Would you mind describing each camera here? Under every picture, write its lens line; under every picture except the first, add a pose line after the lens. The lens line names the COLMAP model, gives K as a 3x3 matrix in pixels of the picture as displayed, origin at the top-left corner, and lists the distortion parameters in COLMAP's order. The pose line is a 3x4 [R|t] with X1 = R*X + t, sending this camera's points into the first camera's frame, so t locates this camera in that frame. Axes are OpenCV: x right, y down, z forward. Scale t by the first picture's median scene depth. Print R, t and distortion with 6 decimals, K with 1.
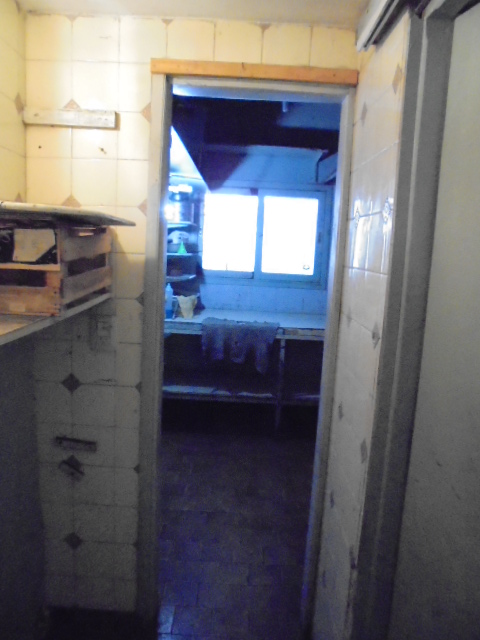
lens RADIAL K [[490.3, 0, 239.6], [0, 490.3, 320.2], [0, 0, 1]] dist [-0.100689, 0.069992]
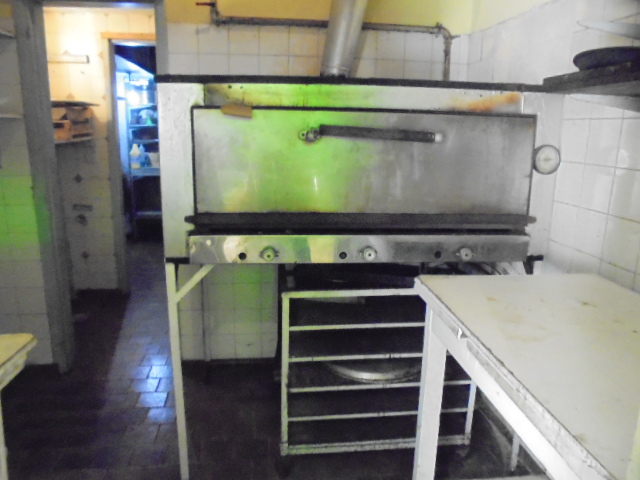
lens RADIAL K [[490.3, 0, 324.7], [0, 490.3, 241.1], [0, 0, 1]] dist [-0.100689, 0.069992]
pose [[0.989085, -0.068438, 0.130491, 0.466275], [0.057482, 0.994640, 0.085953, 0.291045], [-0.135674, -0.077514, 0.987717, -1.348772]]
